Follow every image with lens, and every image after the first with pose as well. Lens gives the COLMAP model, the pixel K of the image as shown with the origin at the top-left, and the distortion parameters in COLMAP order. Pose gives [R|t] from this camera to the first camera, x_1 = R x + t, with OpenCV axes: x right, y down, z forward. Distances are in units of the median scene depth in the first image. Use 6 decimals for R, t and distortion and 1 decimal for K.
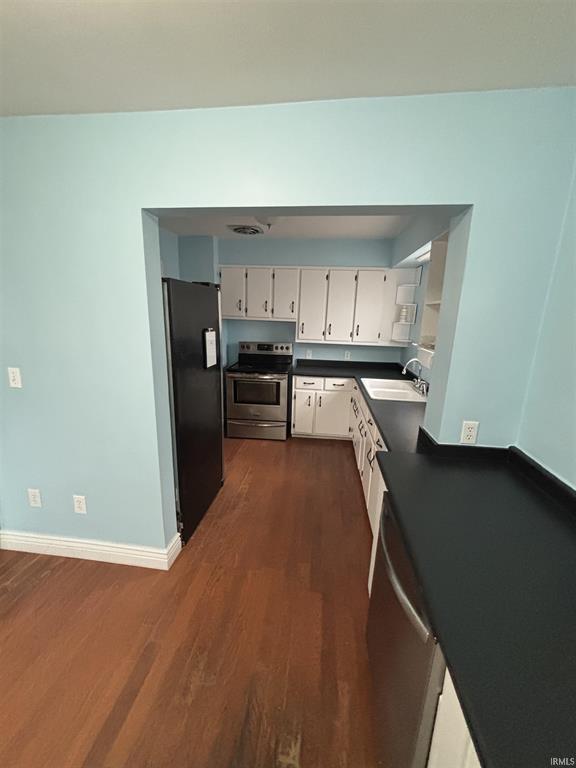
lens RADIAL K [[307.8, 0, 287.4], [0, 307.8, 382.0], [0, 0, 1]] dist [-0.003152, -0.000558]
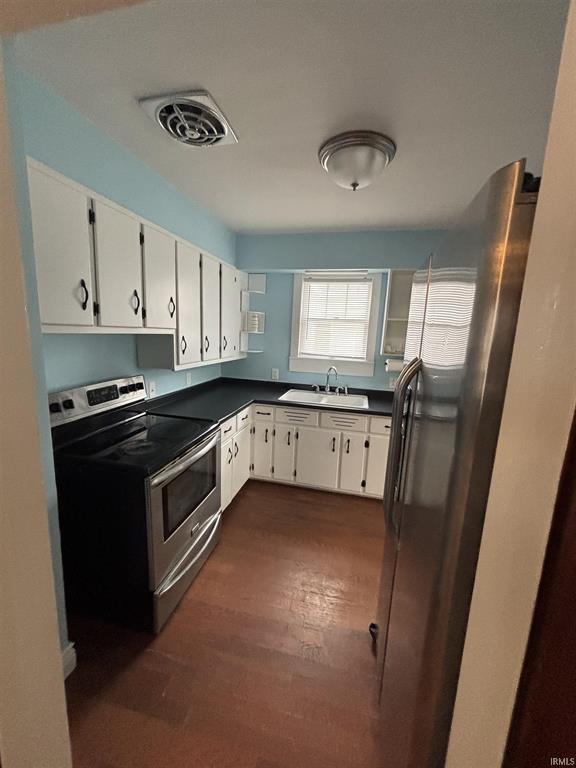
lens RADIAL K [[307.8, 0, 283.0], [0, 307.8, 381.2], [0, 0, 1]] dist [-0.003152, -0.000558]
pose [[0.117776, -0.182227, 0.976177, -0.798870], [0.176709, 0.971176, 0.159974, -0.268409], [-0.977191, 0.153659, 0.146582, 1.181795]]
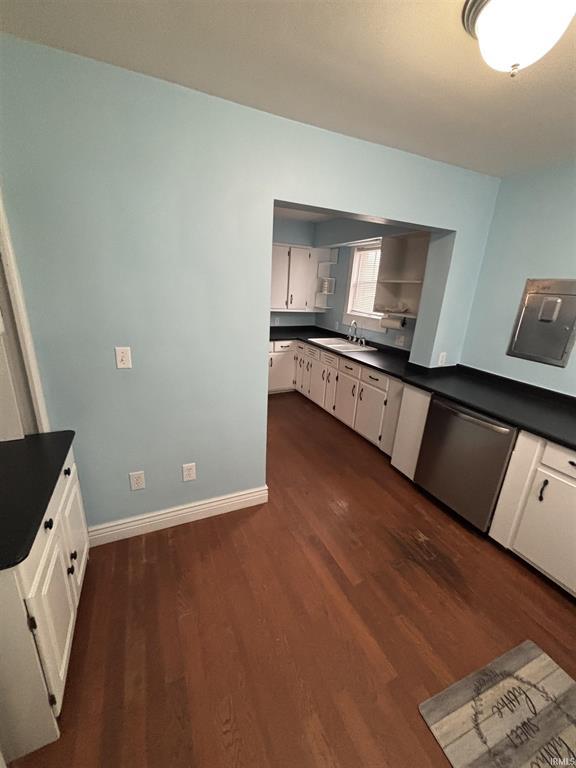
lens RADIAL K [[307.8, 0, 285.9], [0, 307.8, 385.9], [0, 0, 1]] dist [-0.003152, -0.000558]
pose [[0.850776, -0.149209, 0.503902, -0.681380], [0.089474, 0.985974, 0.140890, -0.011795], [-0.517856, -0.074780, 0.852193, -0.045528]]
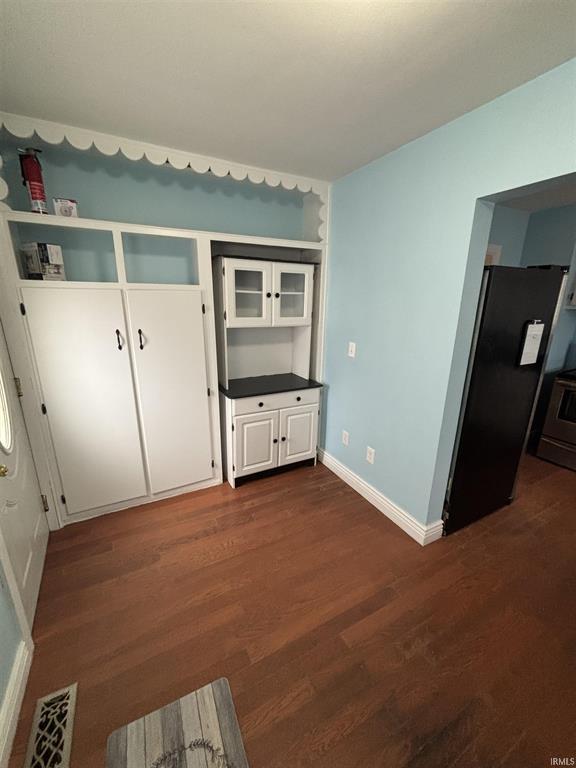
lens RADIAL K [[307.8, 0, 285.4], [0, 307.8, 381.8], [0, 0, 1]] dist [-0.003152, -0.000558]
pose [[0.568171, 0.197578, -0.798839, 0.060145], [-0.174562, 0.977594, 0.117634, 0.011832], [0.804182, 0.072611, 0.589931, -0.039790]]
